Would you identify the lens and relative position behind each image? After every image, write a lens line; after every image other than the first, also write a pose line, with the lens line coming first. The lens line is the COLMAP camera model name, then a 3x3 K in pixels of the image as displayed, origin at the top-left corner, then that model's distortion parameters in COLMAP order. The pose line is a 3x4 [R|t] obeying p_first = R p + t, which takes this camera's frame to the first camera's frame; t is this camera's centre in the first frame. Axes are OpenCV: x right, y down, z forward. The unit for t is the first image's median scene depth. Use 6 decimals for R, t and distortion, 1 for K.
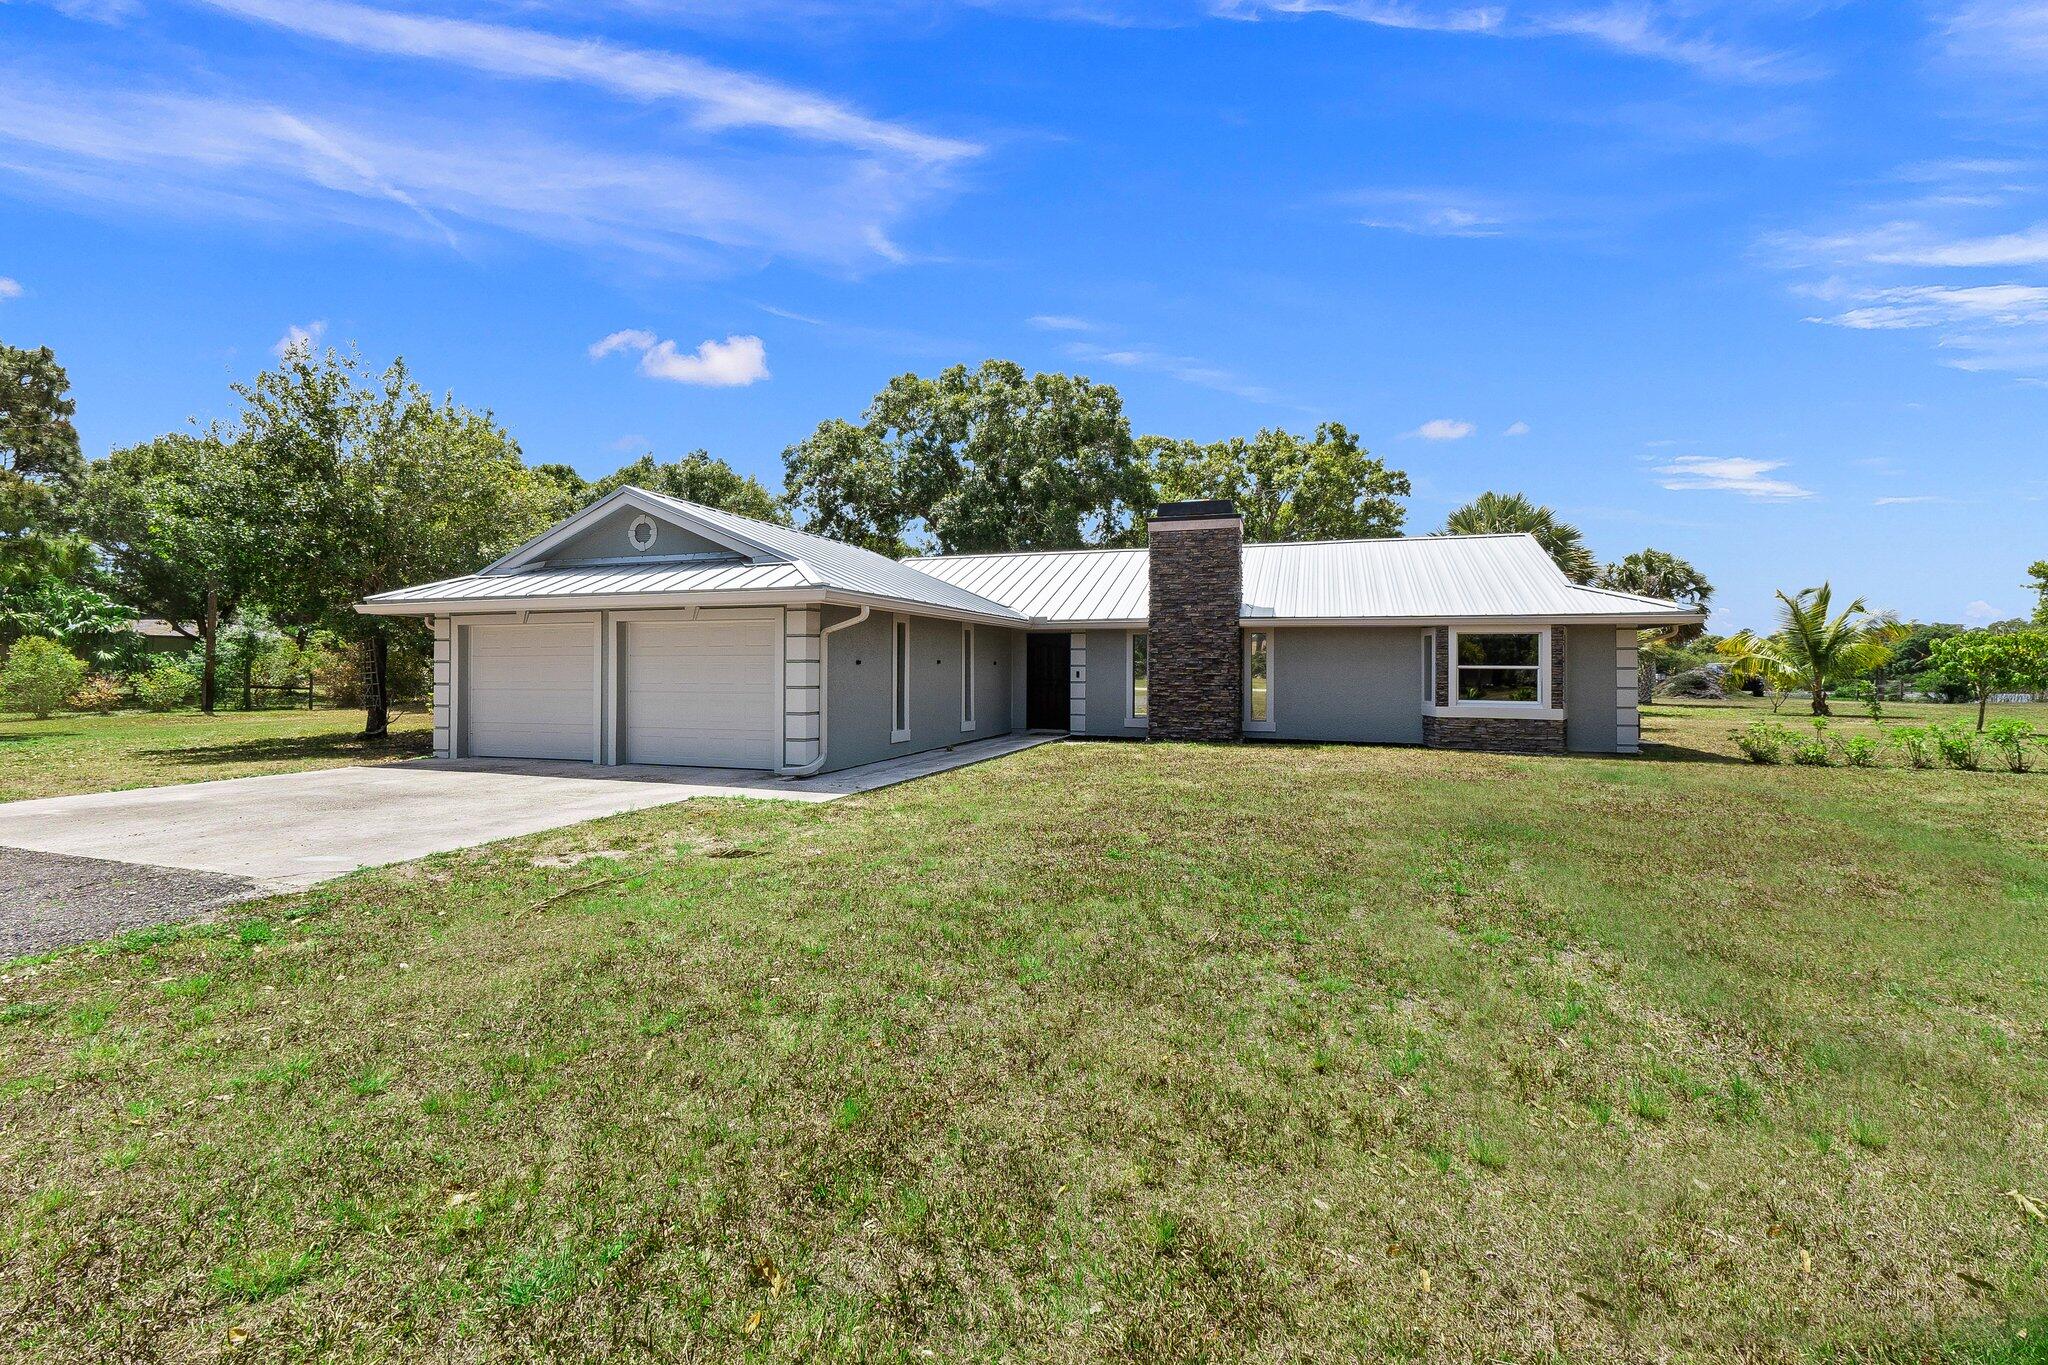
lens RADIAL K [[866.0, 0, 1025.2], [0, 866.0, 656.6], [0, 0, 1]] dist [0.002597, 0.000141]
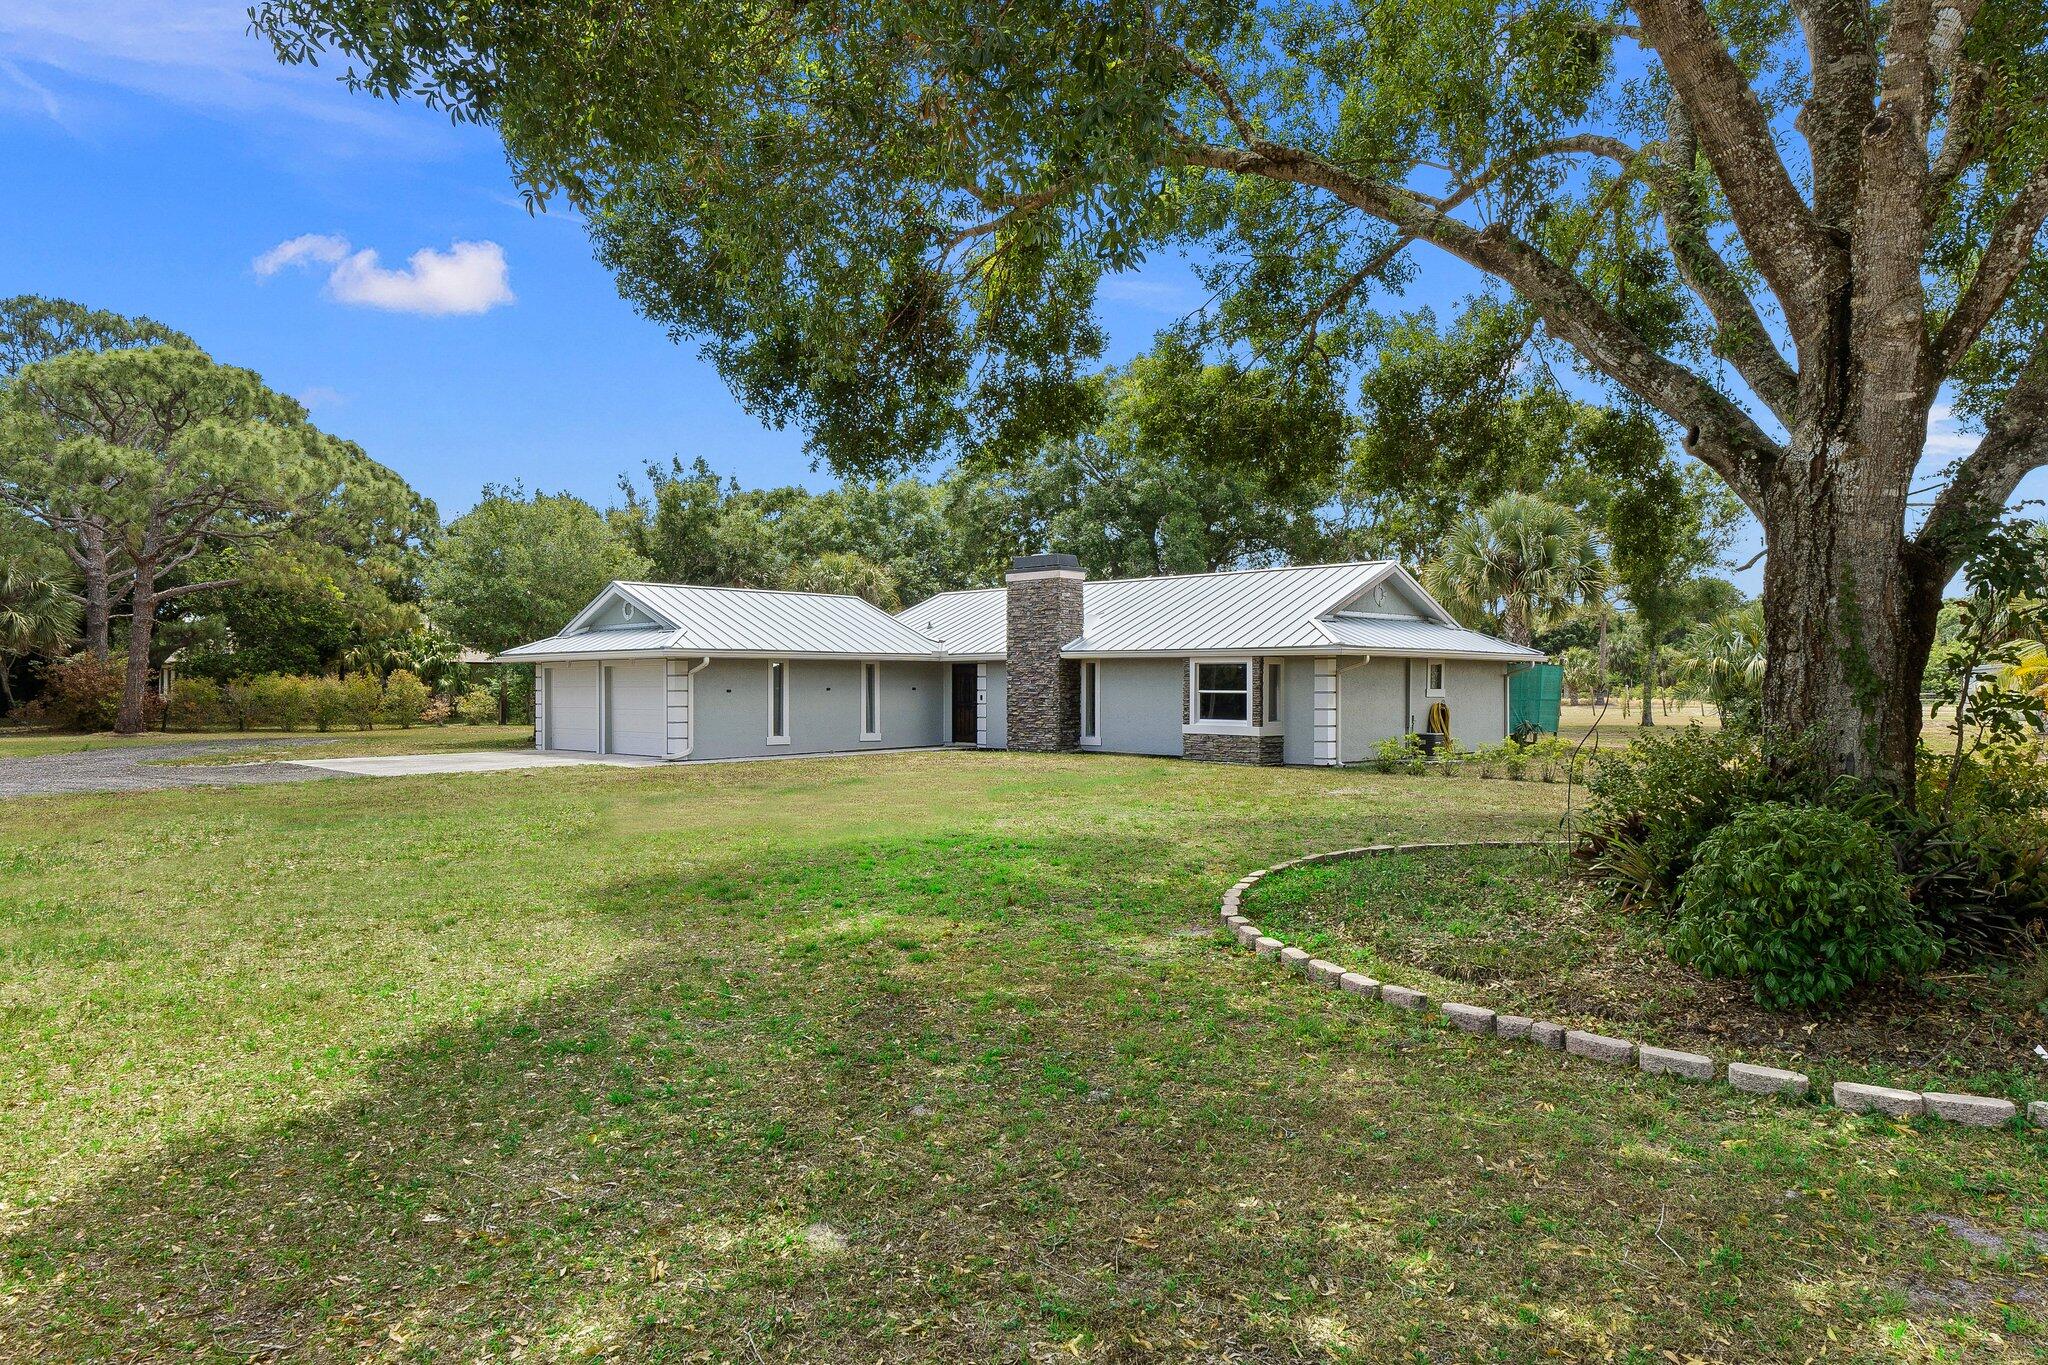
lens RADIAL K [[1255.8, 0, 1030.1], [0, 1255.8, 678.5], [0, 0, 1]] dist [-0.003945, -0.000197]
pose [[0.909186, -0.007139, -0.416329, 0.919842], [0.011188, 0.999911, 0.007285, -0.019370], [0.416240, -0.011281, 0.909185, -0.608254]]
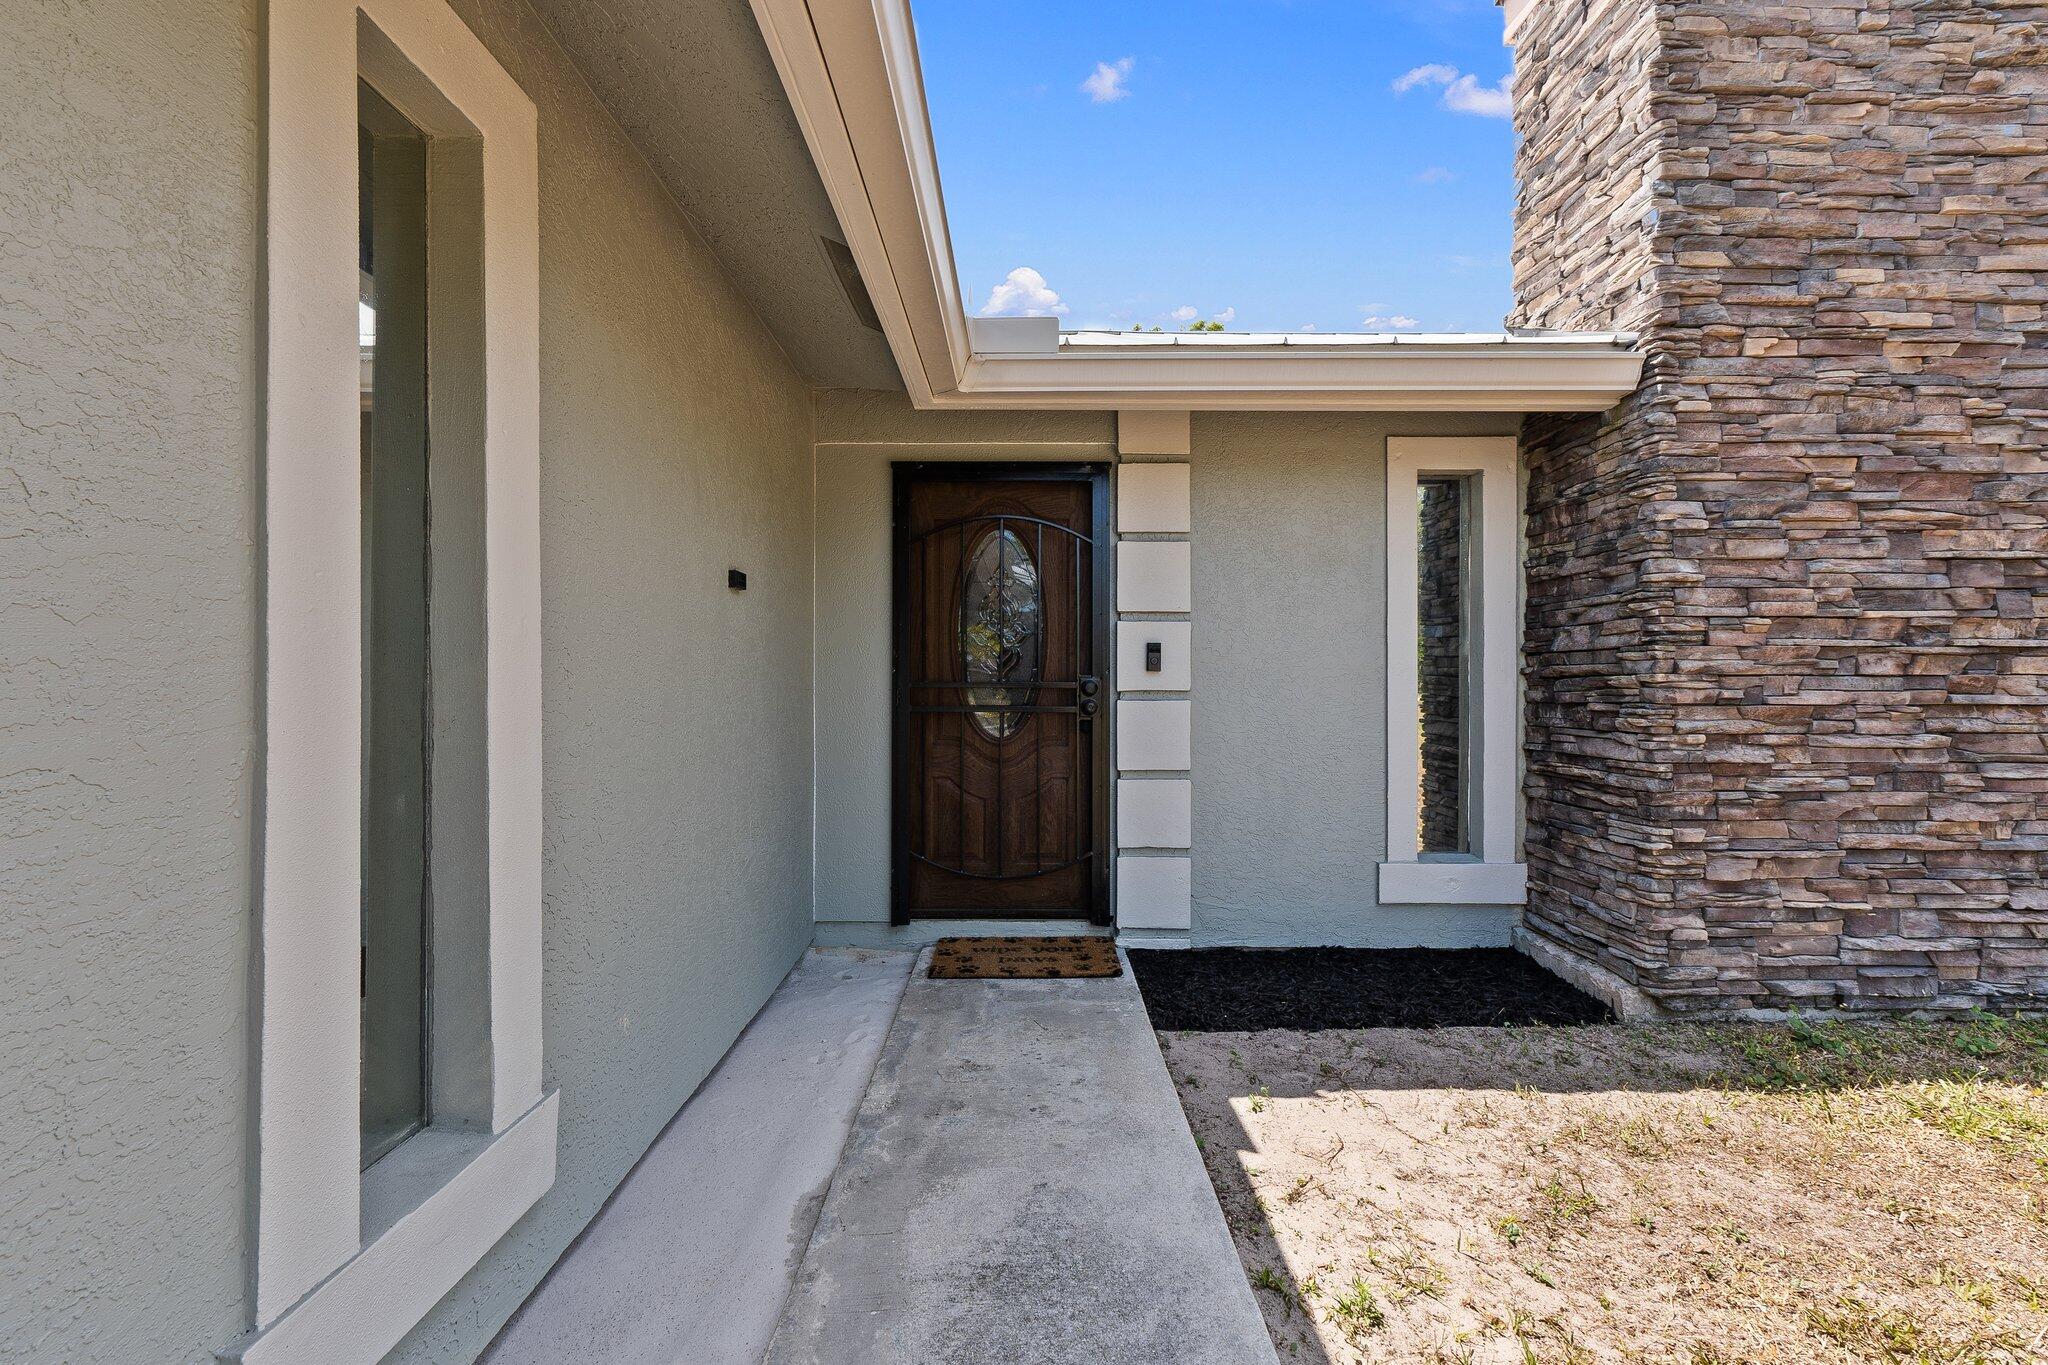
lens RADIAL K [[866.0, 0, 1030.5], [0, 866.0, 672.6], [0, 0, 1]] dist [0.002597, 0.000141]
pose [[0.944154, -0.001463, 0.329501, -0.038083], [-0.001322, 0.999965, 0.008230, 0.024402], [-0.329502, -0.008206, 0.944119, 0.878848]]
